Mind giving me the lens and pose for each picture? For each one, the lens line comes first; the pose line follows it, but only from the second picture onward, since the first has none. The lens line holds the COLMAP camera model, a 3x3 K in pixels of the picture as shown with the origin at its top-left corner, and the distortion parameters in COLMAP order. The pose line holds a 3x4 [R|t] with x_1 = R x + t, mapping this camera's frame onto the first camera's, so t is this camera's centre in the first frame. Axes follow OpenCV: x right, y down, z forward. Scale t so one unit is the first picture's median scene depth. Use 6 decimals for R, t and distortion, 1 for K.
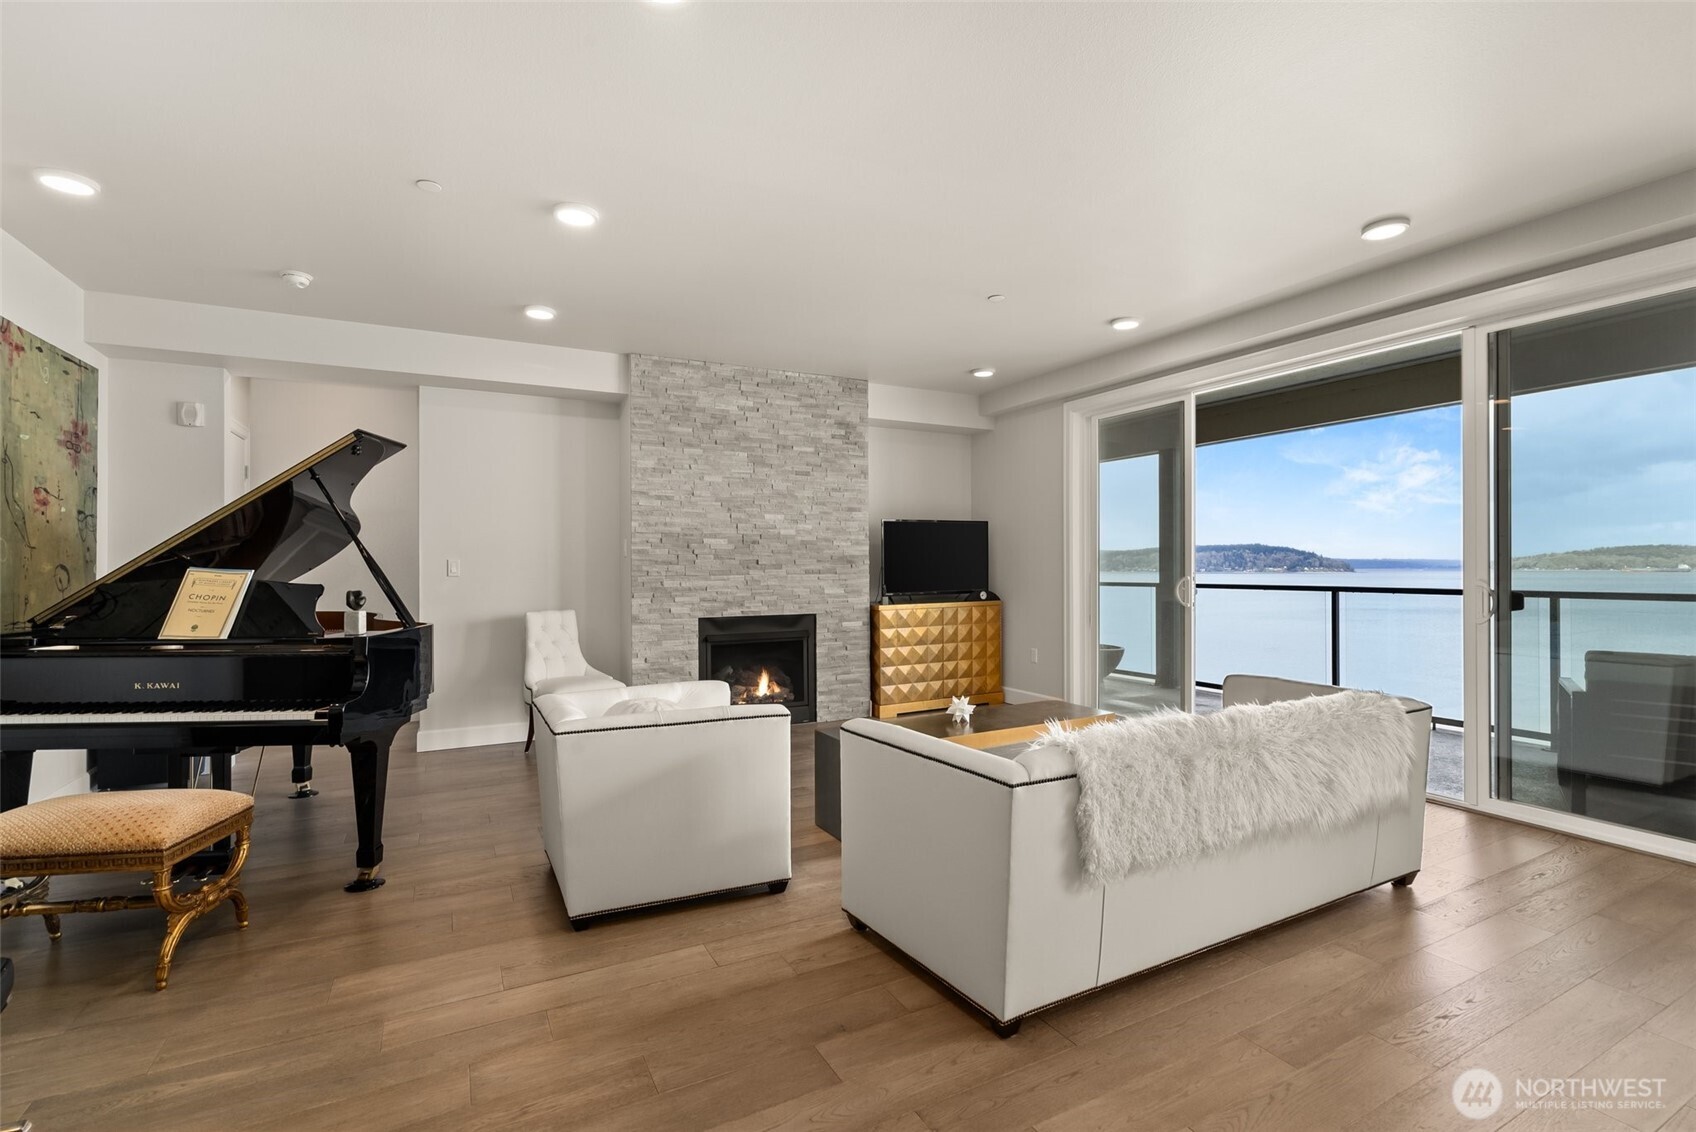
lens RADIAL K [[766.5, 0, 850.7], [0, 766.5, 564.7], [0, 0, 1]] dist [0.001130, 0.000056]
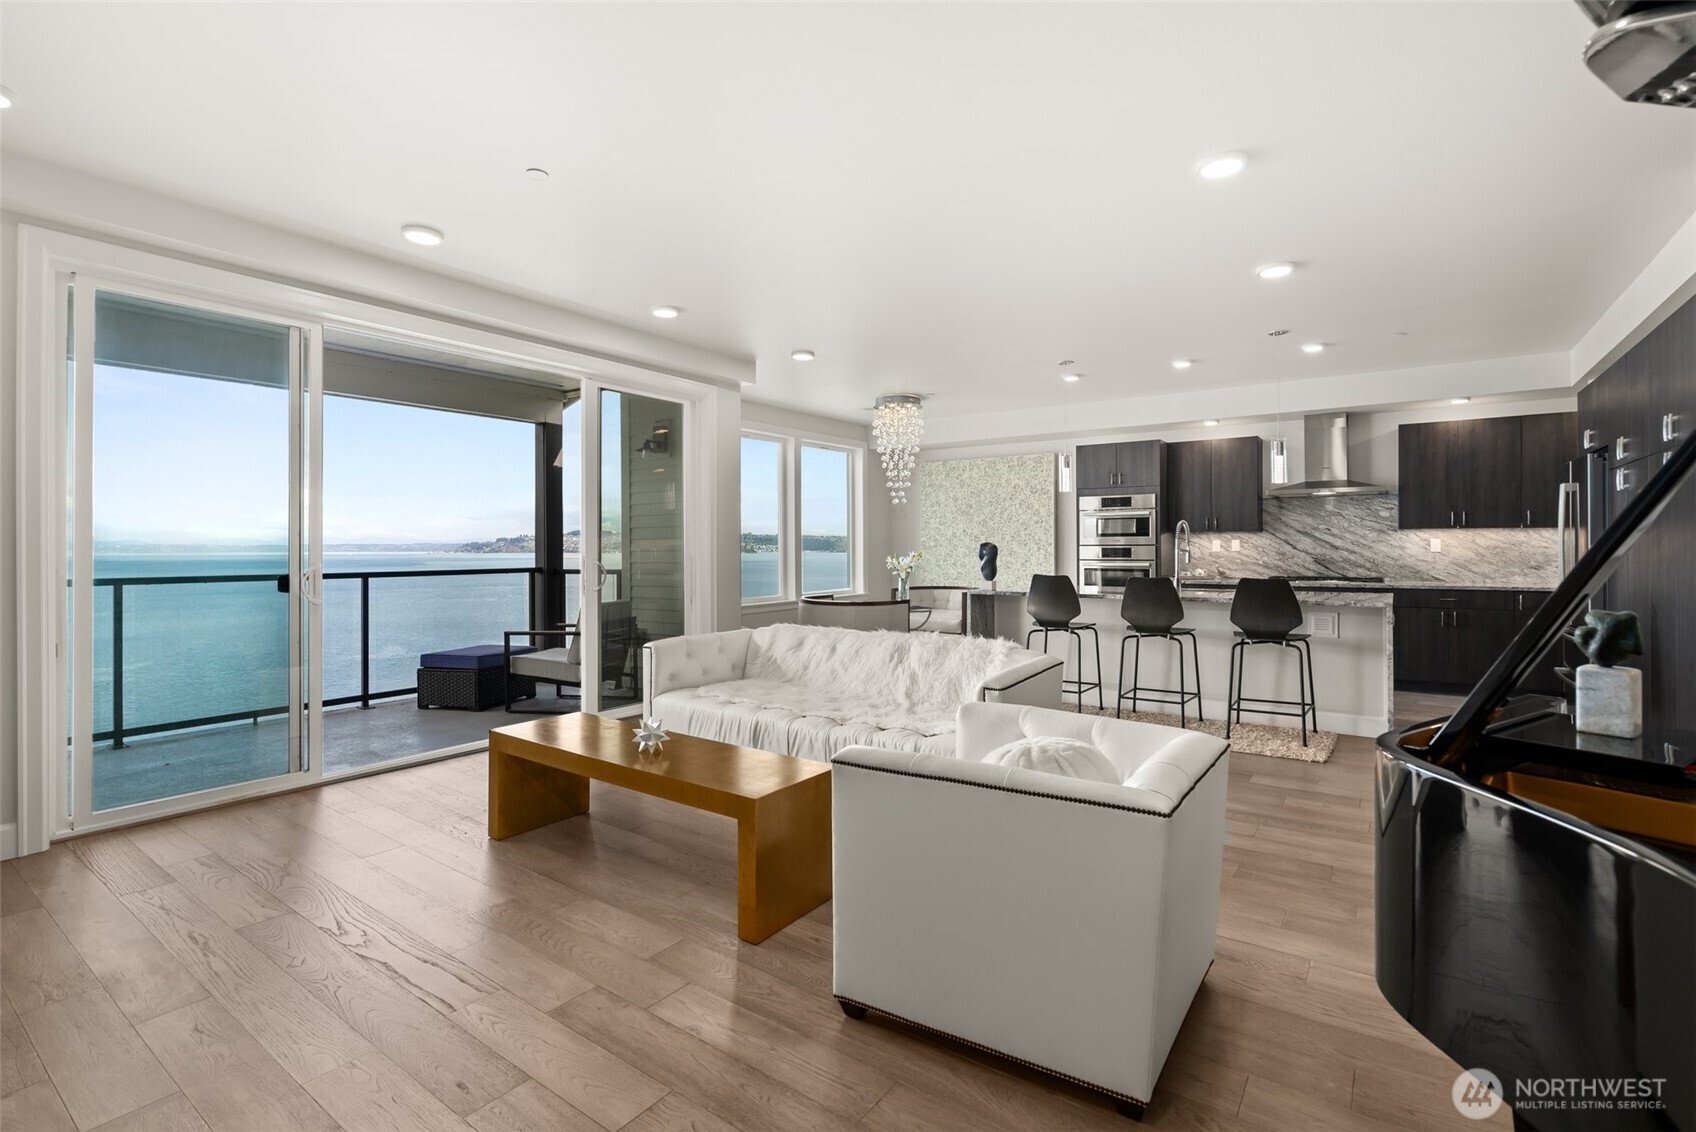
lens RADIAL K [[766.5, 0, 851.6], [0, 766.5, 562.5], [0, 0, 1]] dist [0.001130, 0.000056]
pose [[-0.450547, -0.009820, 0.892699, -0.327396], [-0.004695, 0.999952, 0.008630, 0.003124], [-0.892740, -0.000303, -0.450571, 0.605959]]
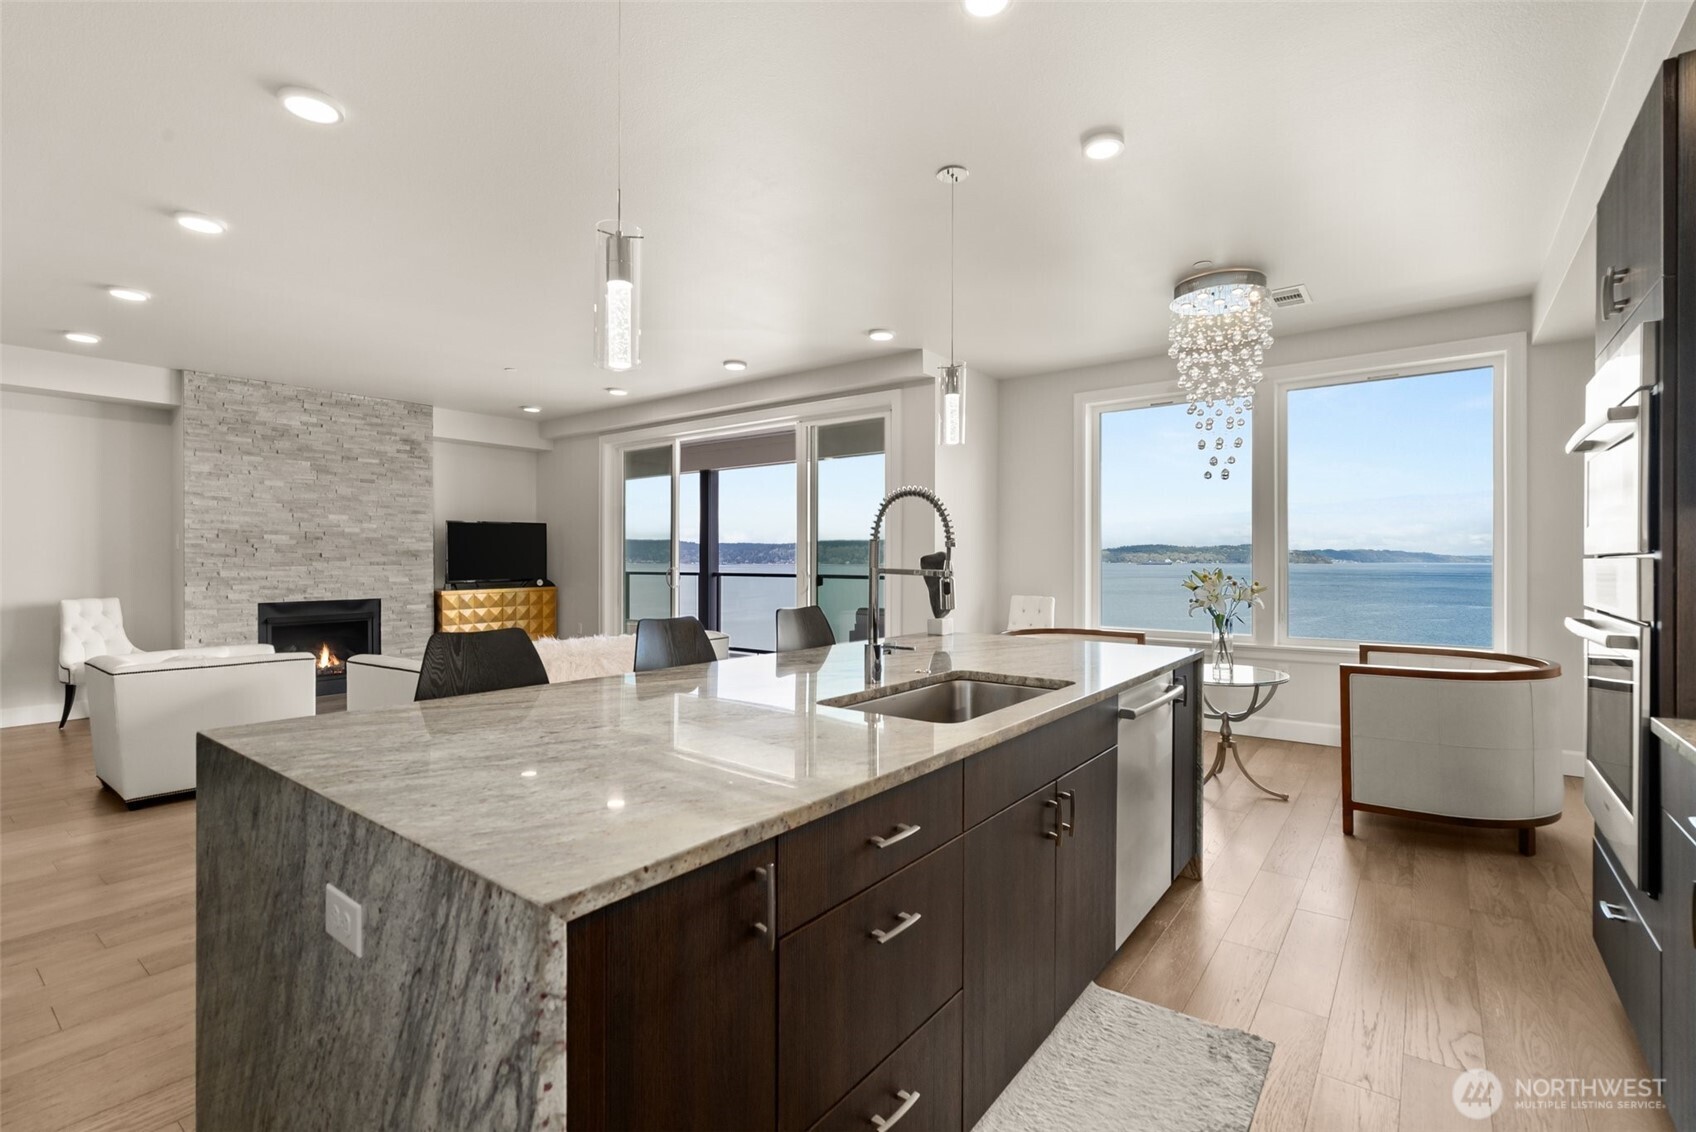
lens RADIAL K [[766.5, 0, 847.0], [0, 766.5, 559.9], [0, 0, 1]] dist [0.001130, 0.000056]
pose [[0.909869, 0.002475, 0.414888, 0.125364], [-0.004131, 0.999987, 0.003094, -0.003233], [-0.414875, -0.004529, 0.909867, -0.407516]]
